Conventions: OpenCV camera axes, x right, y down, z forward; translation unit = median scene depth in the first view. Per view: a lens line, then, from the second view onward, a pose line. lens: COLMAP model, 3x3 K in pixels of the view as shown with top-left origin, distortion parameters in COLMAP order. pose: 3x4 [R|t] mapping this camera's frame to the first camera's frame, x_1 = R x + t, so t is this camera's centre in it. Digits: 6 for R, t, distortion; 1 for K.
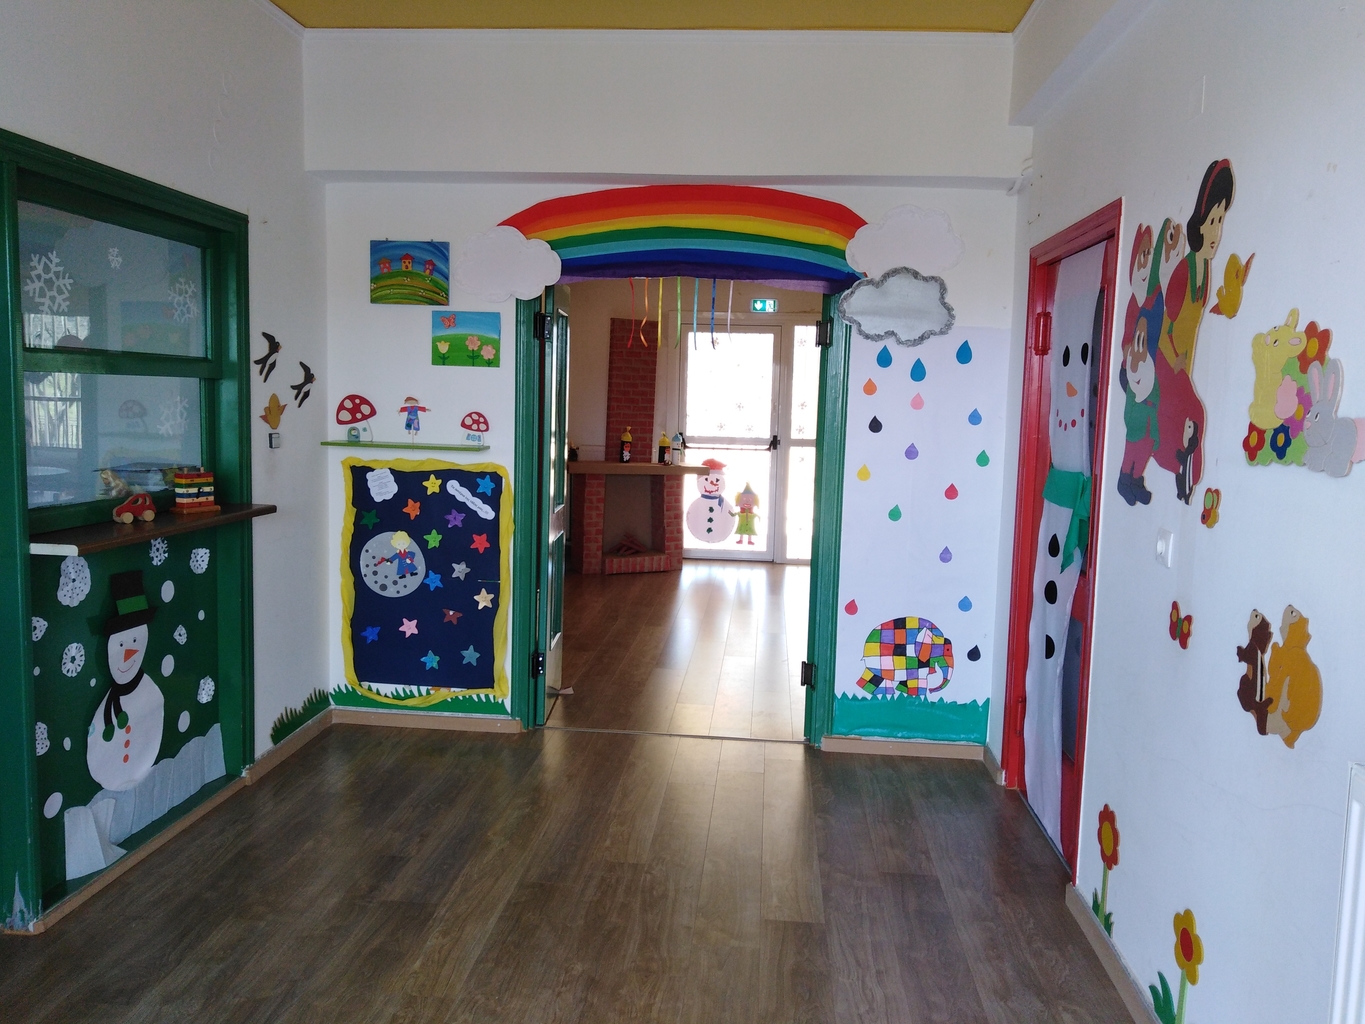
lens RADIAL K [[1041.2, 0, 682.5], [0, 1041.2, 512.0], [0, 0, 1]] dist [0.051122, -0.035065]
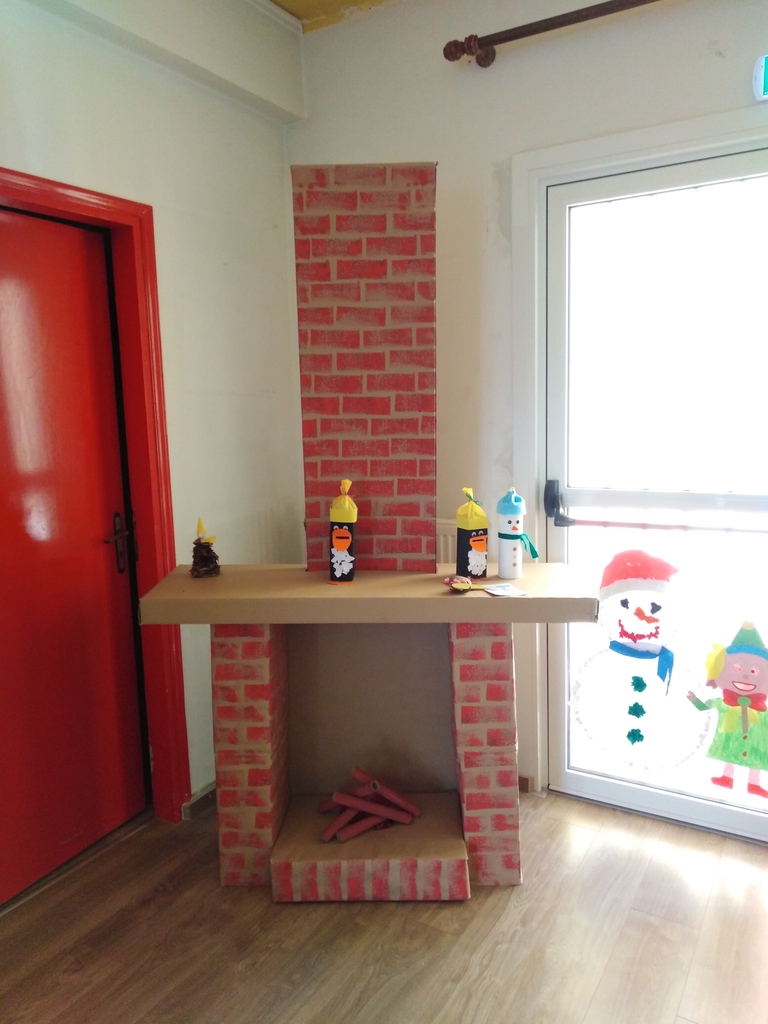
lens RADIAL K [[781.1, 0, 384.0], [0, 781.1, 512.0], [0, 0, 1]] dist [0.051122, -0.035065]
pose [[0.896397, 0.011958, -0.443090, 0.074190], [0.003234, 0.999433, 0.033514, -0.077958], [0.443240, -0.031475, 0.895850, 0.751568]]
